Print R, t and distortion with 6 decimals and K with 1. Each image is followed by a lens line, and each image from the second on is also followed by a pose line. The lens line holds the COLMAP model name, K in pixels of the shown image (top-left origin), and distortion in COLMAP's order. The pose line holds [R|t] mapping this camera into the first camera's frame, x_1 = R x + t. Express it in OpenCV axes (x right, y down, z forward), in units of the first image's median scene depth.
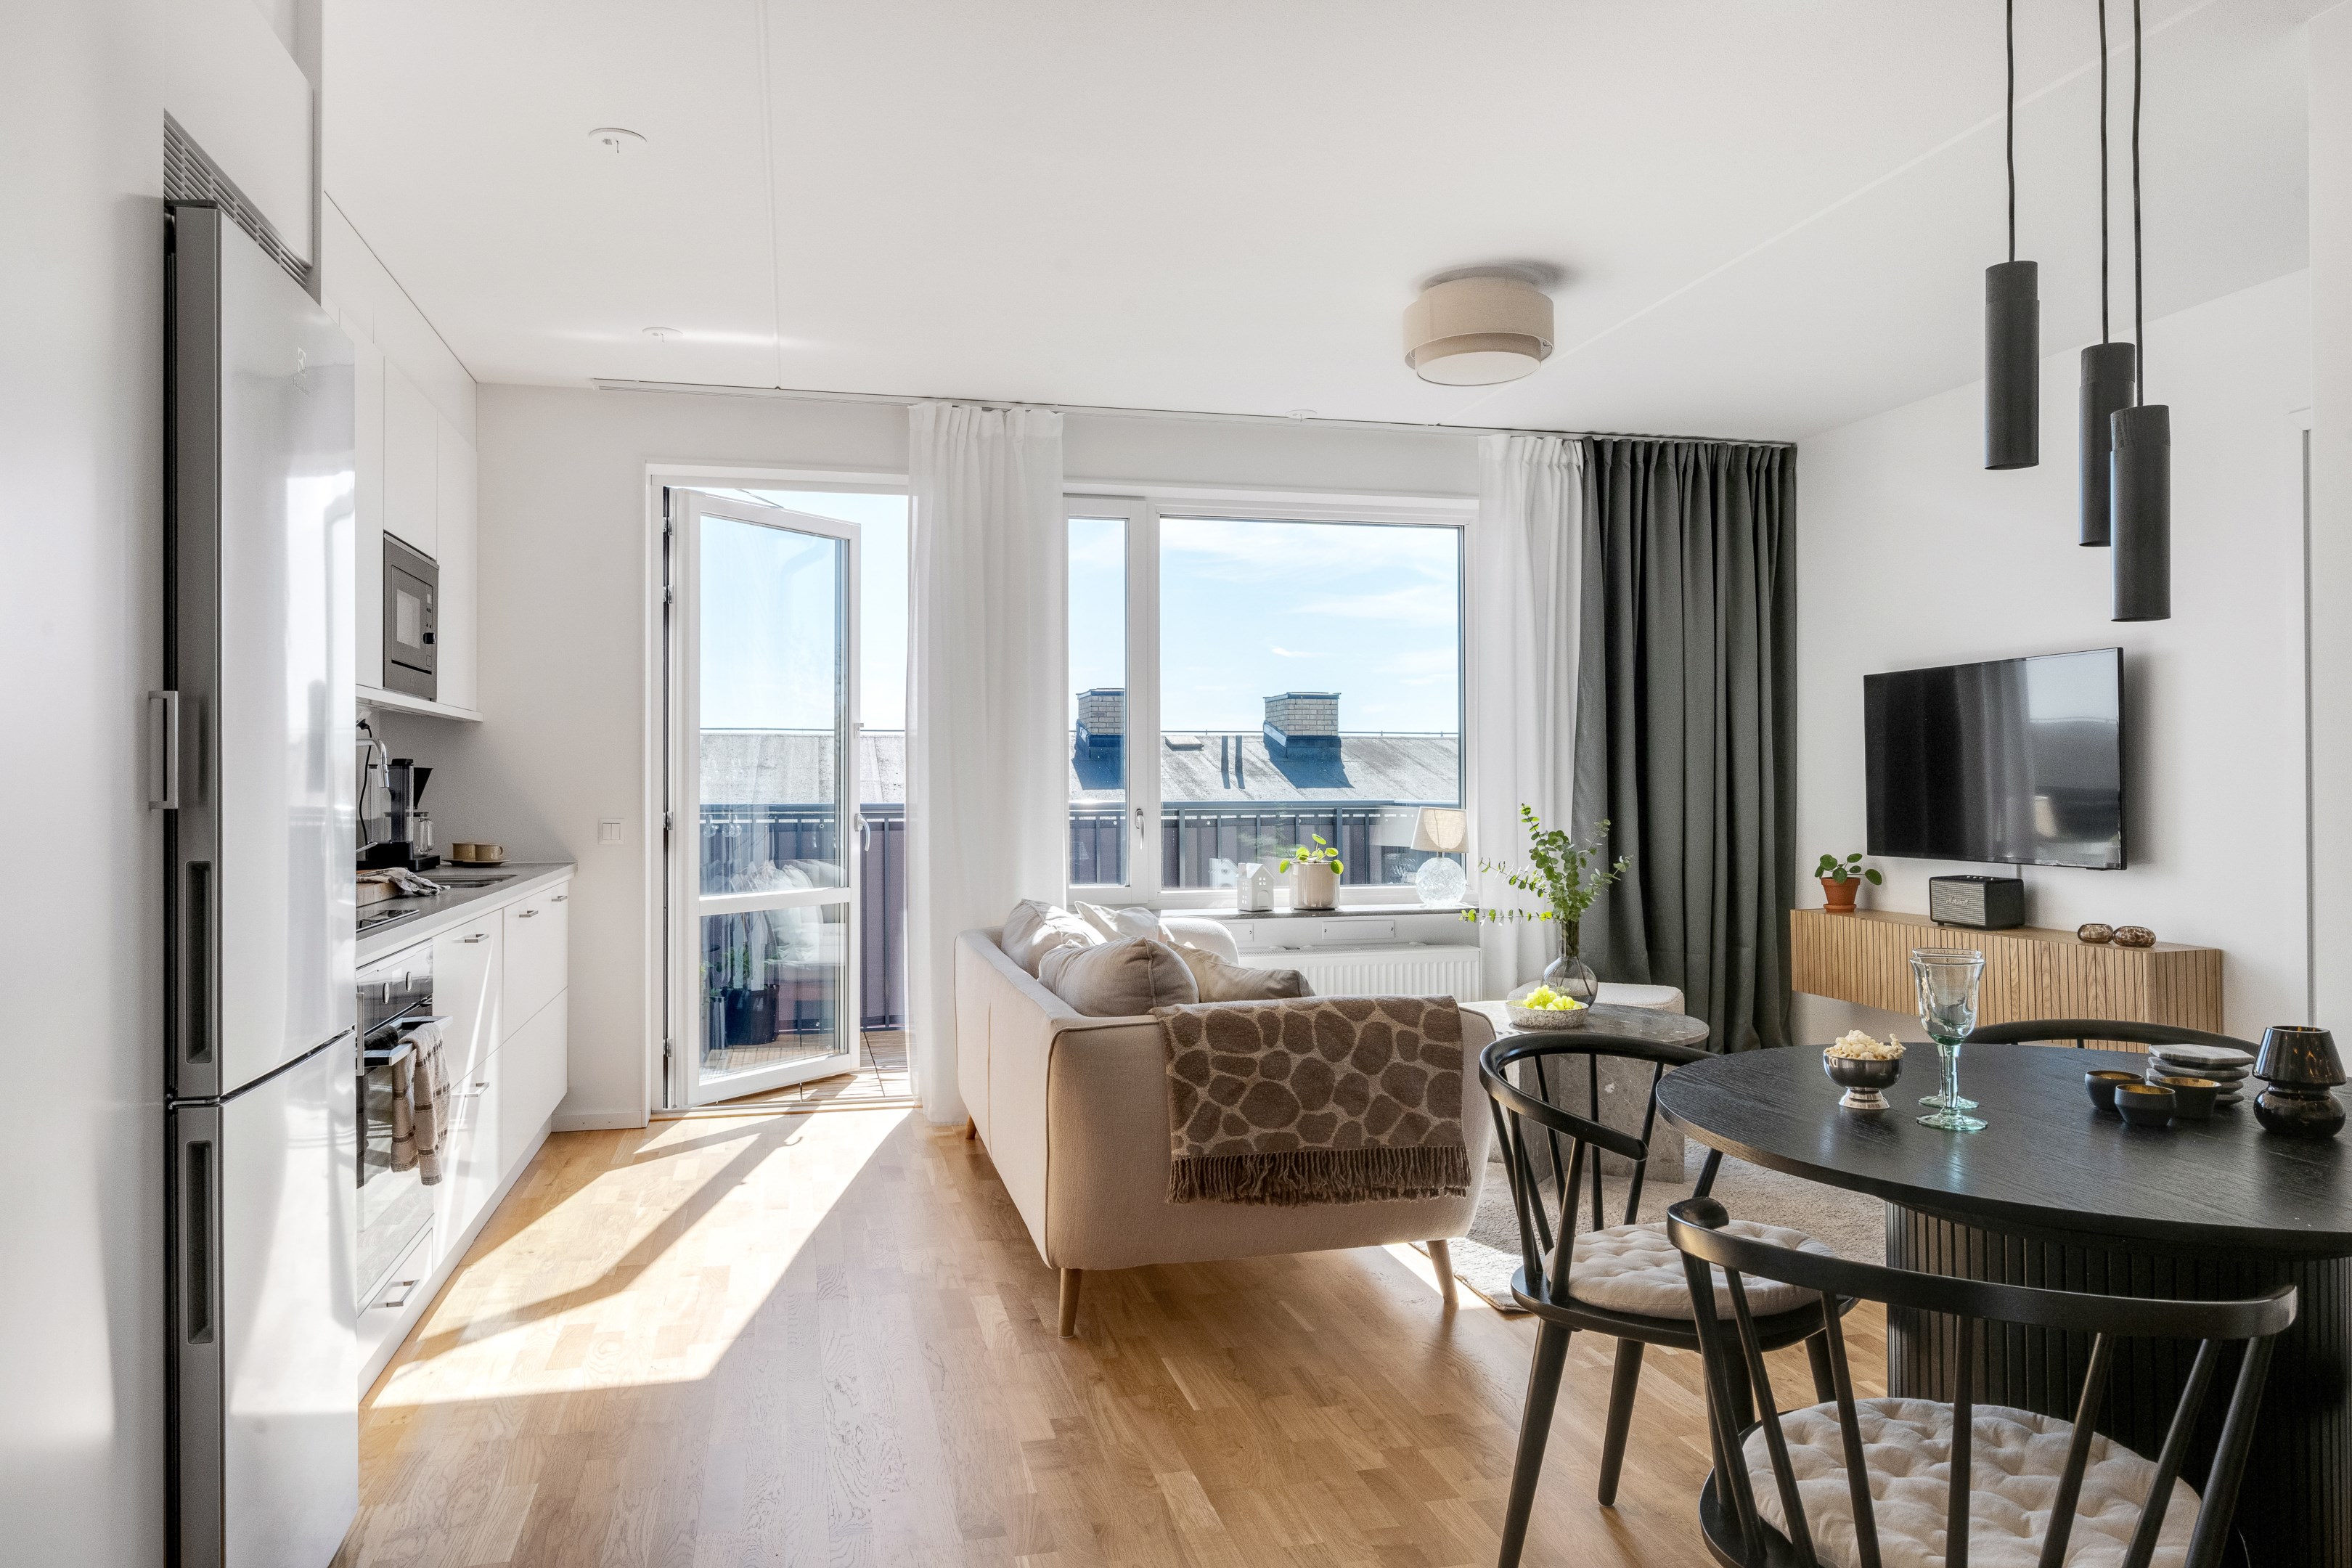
lens RADIAL K [[1543.6, 0, 1176.0], [0, 1543.6, 784.0], [0, 0, 1]] dist [-0.003772, -0.001033]
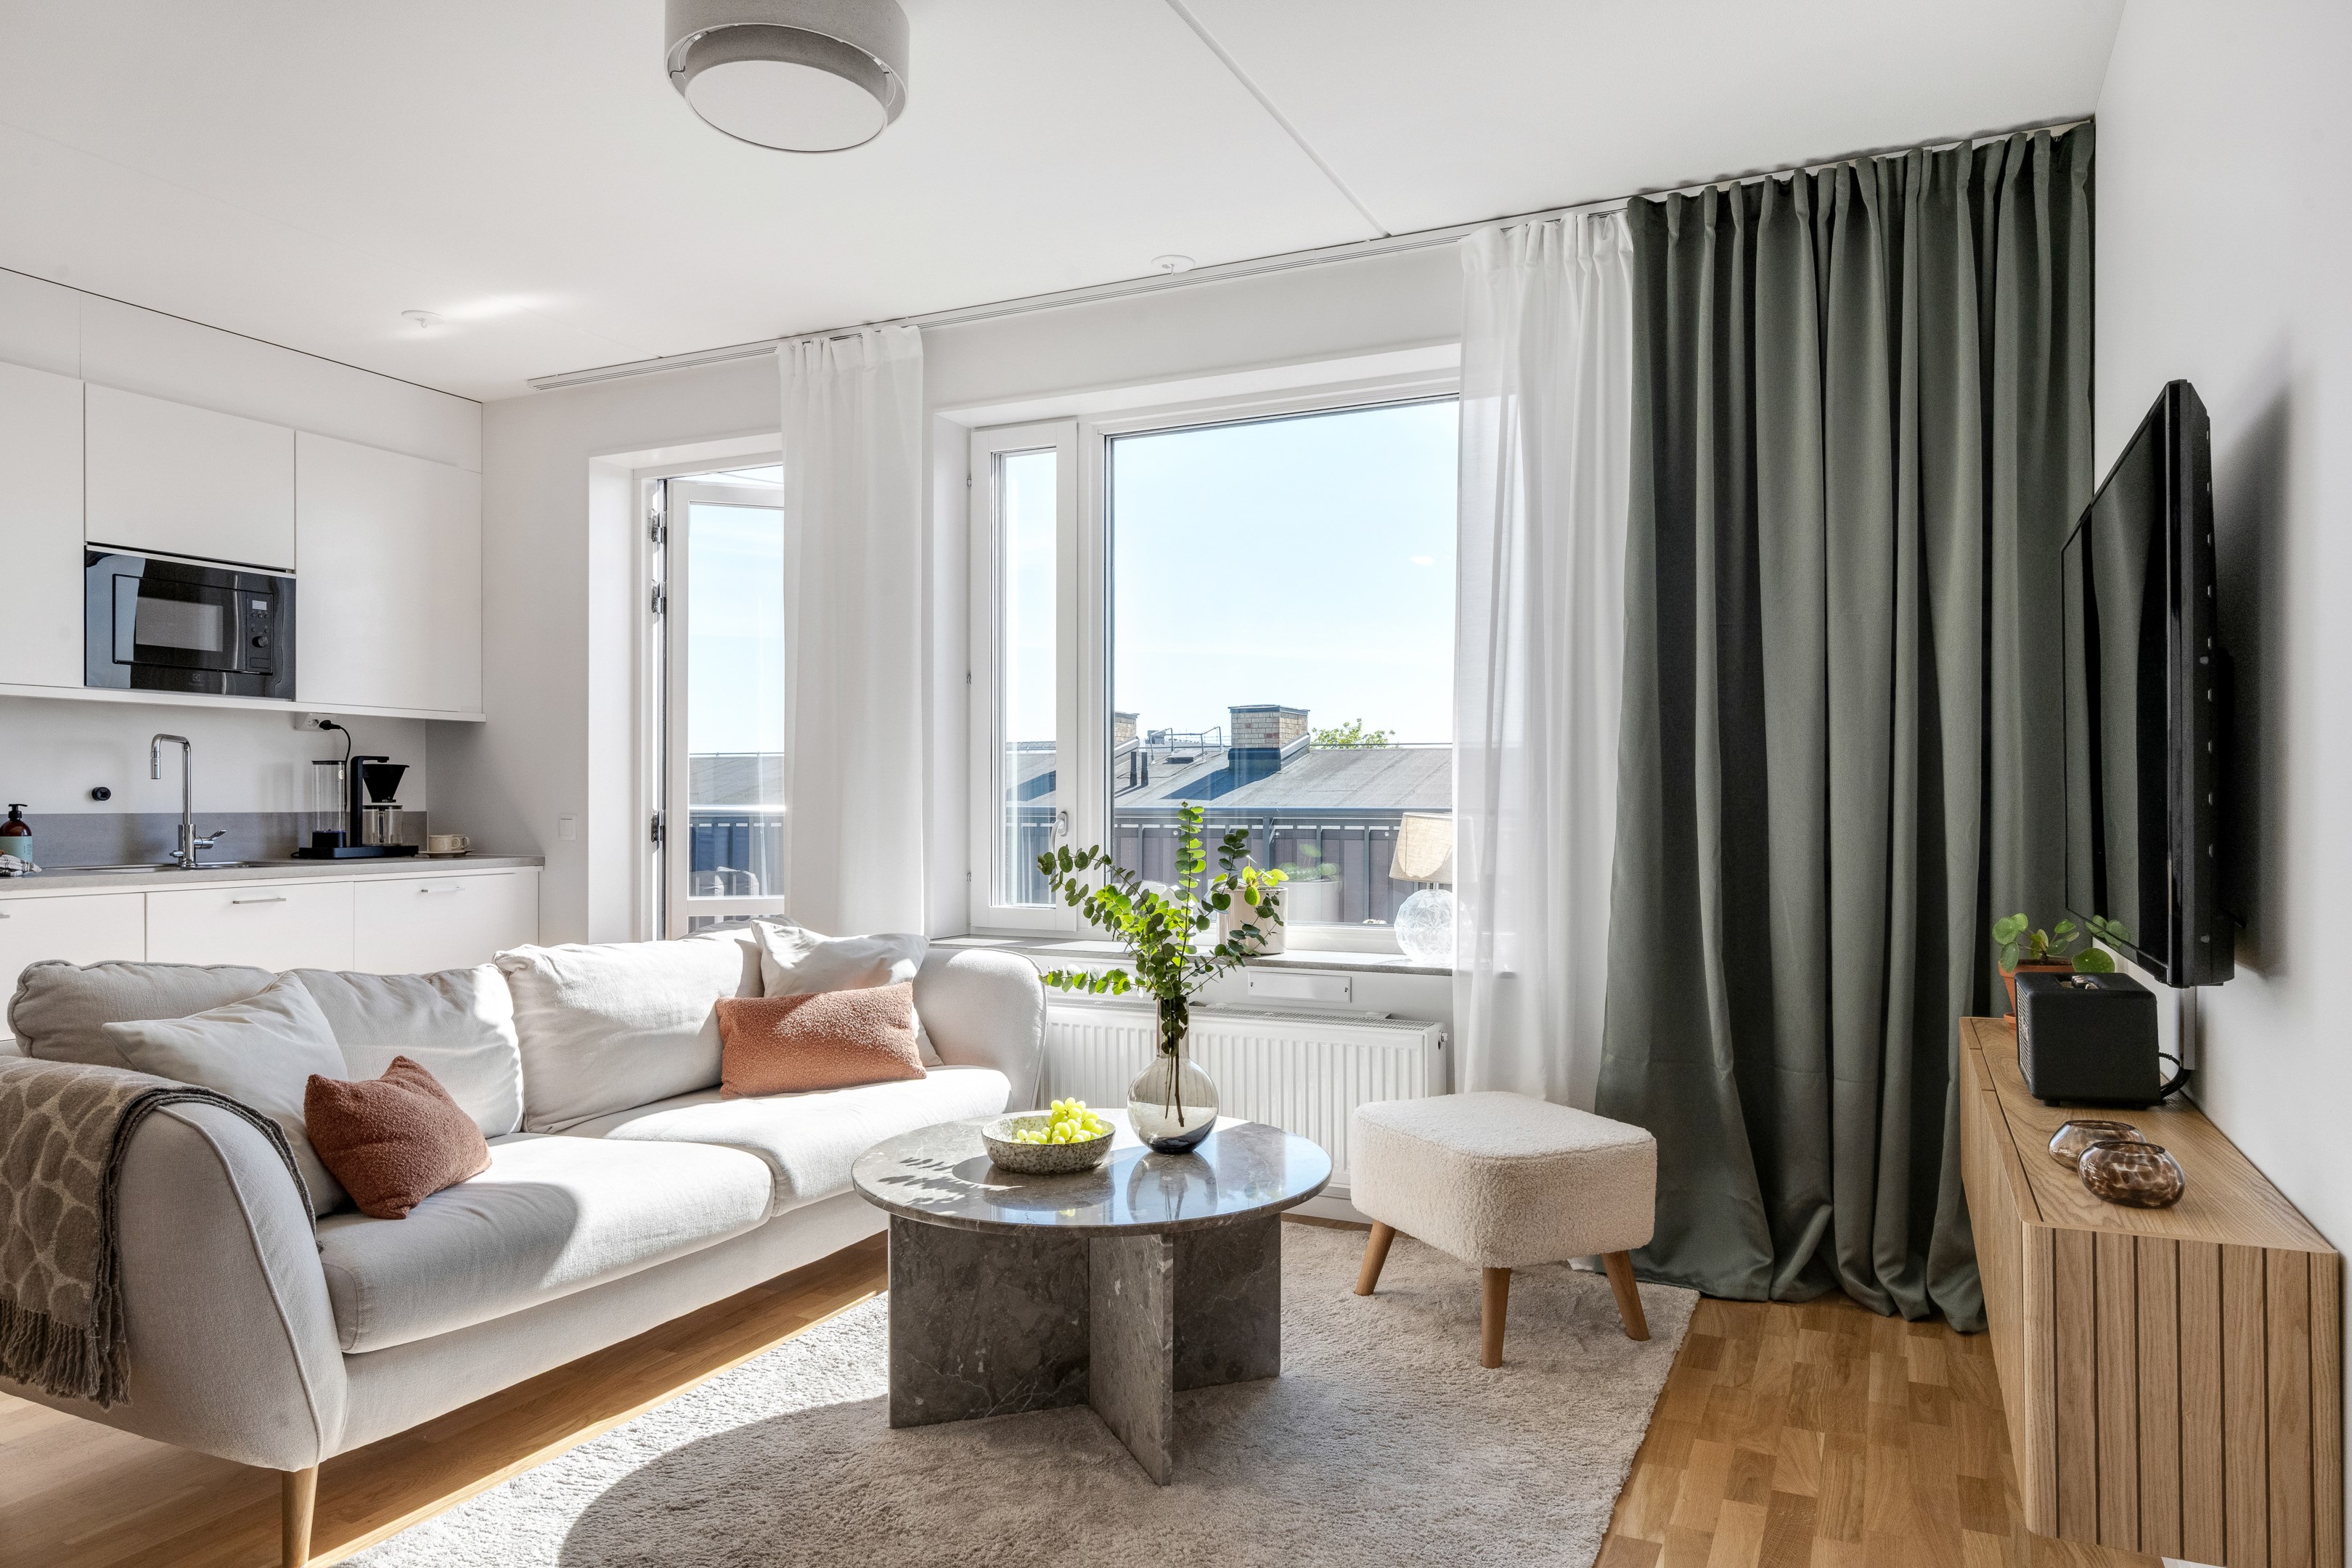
lens RADIAL K [[1499.9, 0, 1193.7], [0, 1499.9, 790.9], [0, 0, 1]] dist [-0.006335, -0.002678]
pose [[0.778751, 0.000380, -0.627333, 0.525458], [-0.003041, 0.999990, -0.003169, 0.008340], [0.627326, 0.004375, 0.778745, 0.459369]]
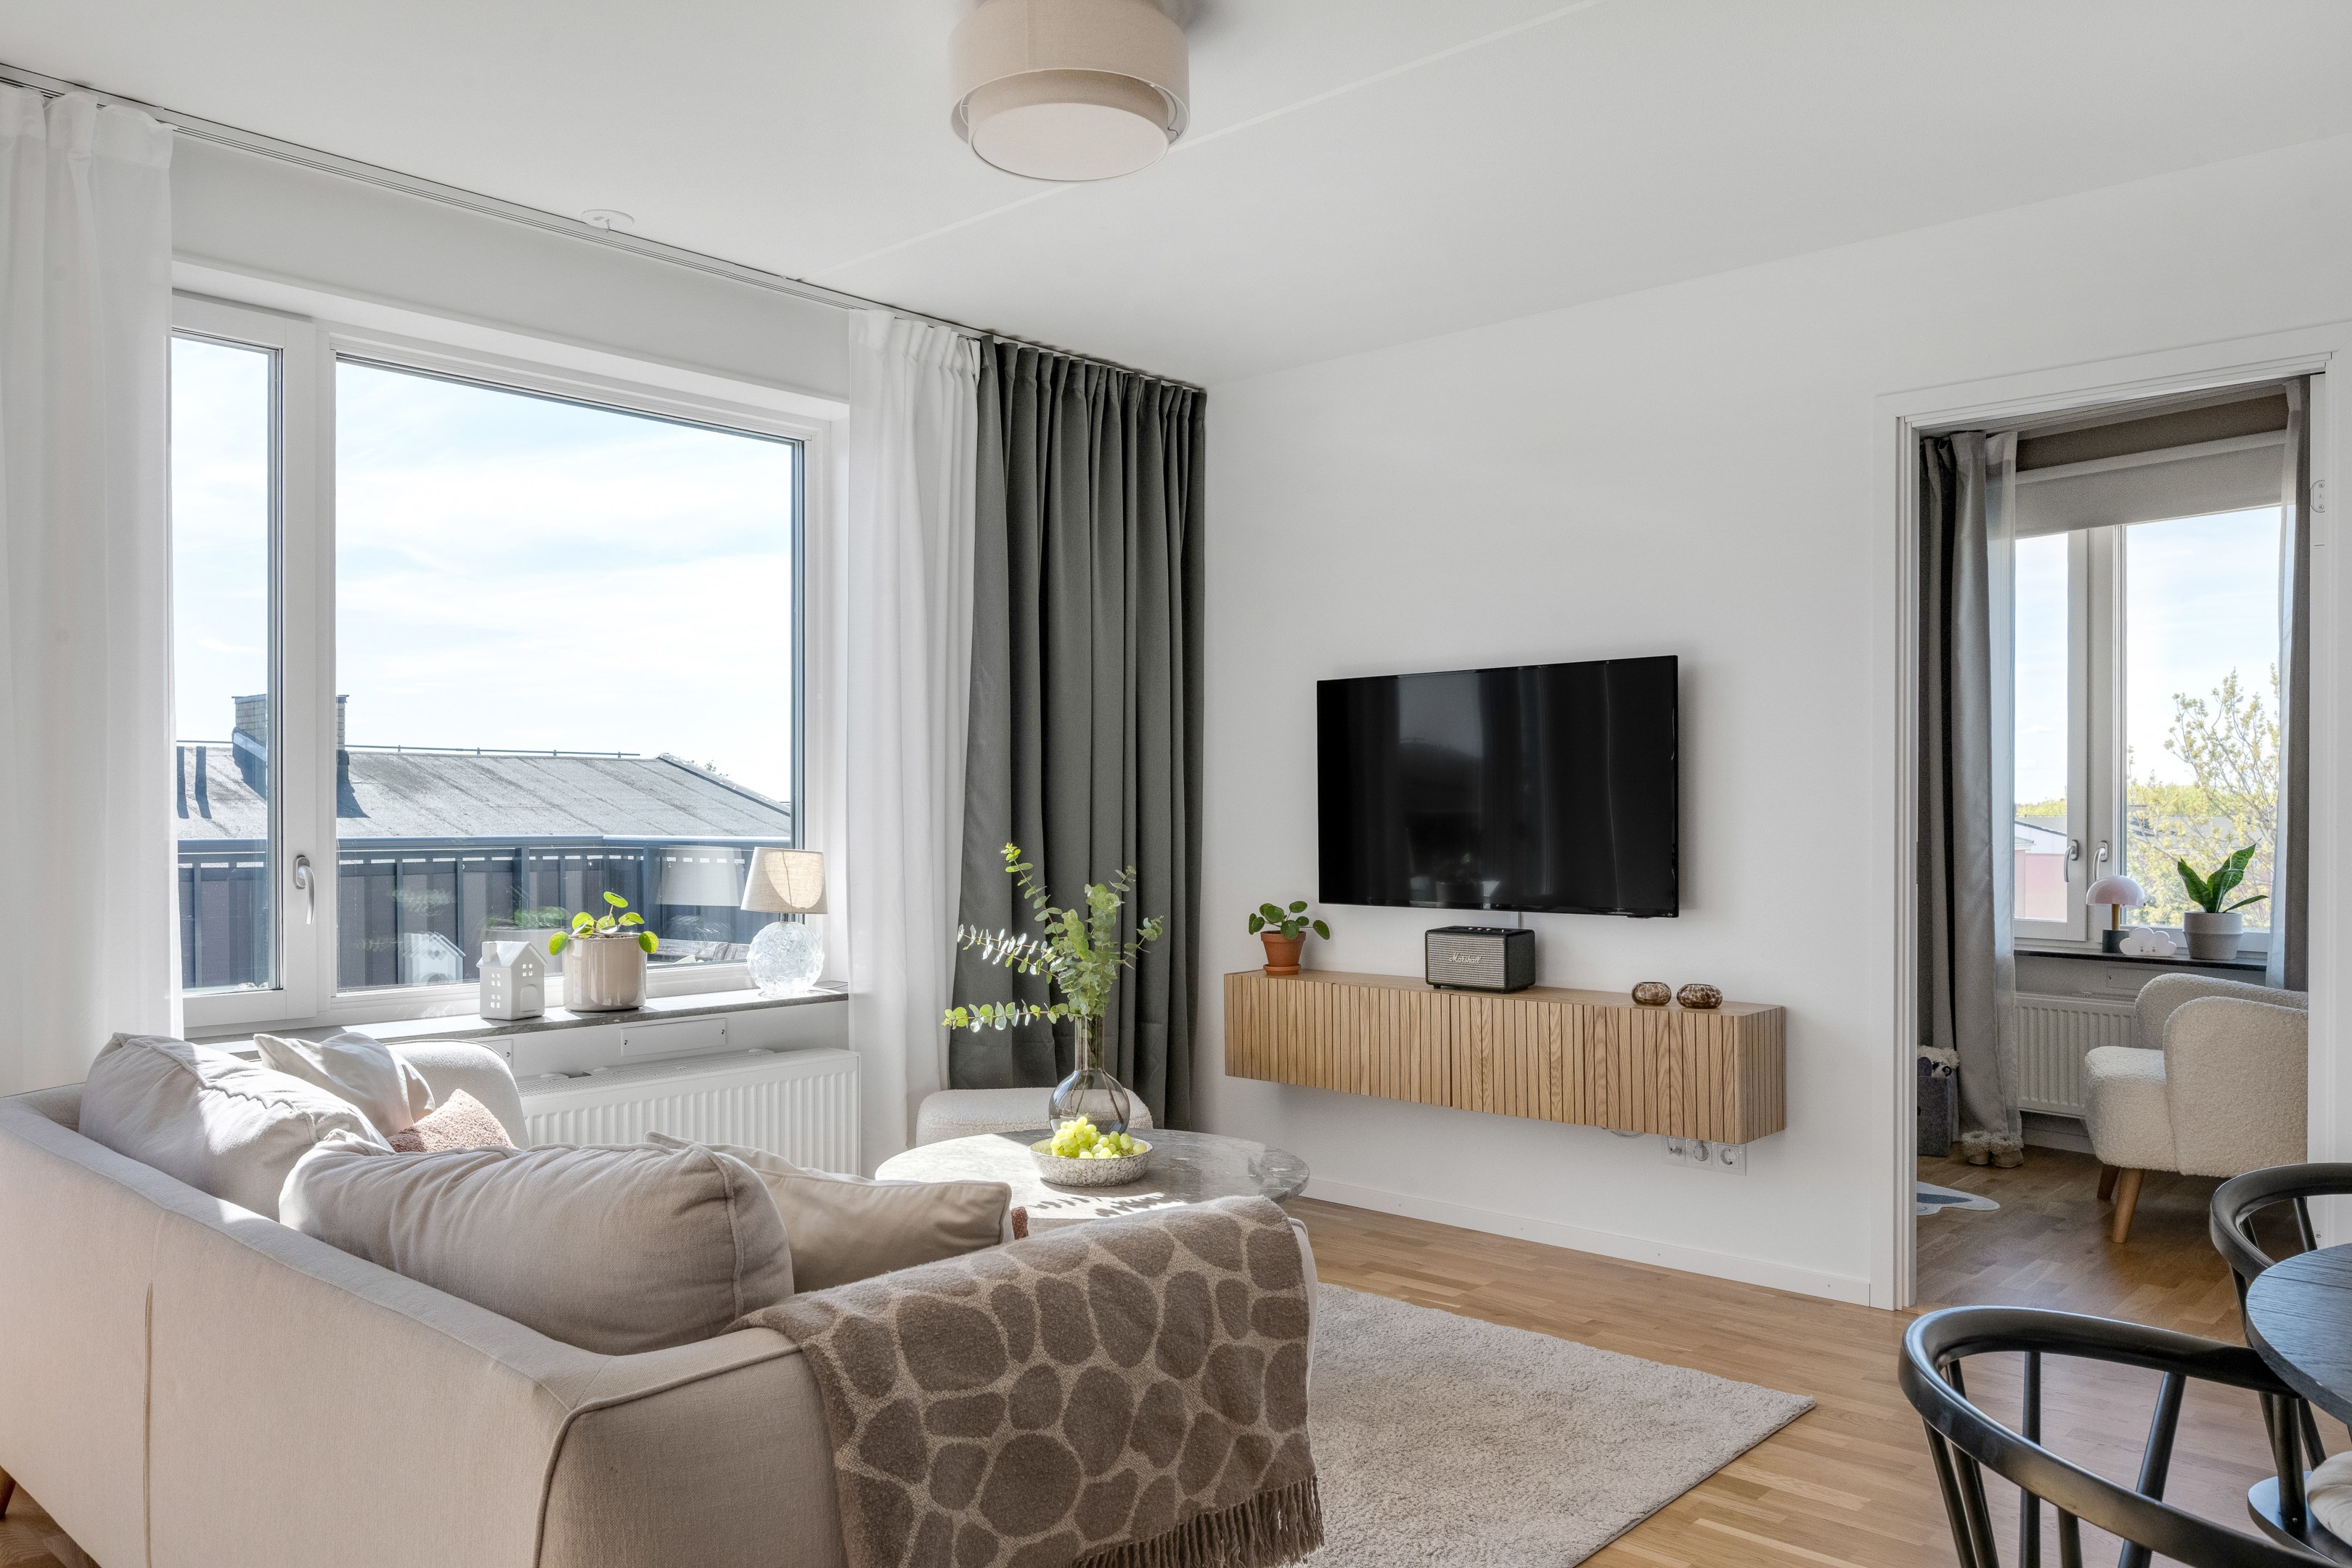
lens RADIAL K [[1697.3, 0, 1176.8], [0, 1697.3, 827.2], [0, 0, 1]] dist [-0.005466, -0.001087]
pose [[0.832480, -0.001709, 0.554052, -0.107328], [-0.002917, 0.999968, 0.007467, -0.000153], [-0.554047, -0.007832, 0.832448, 0.298810]]
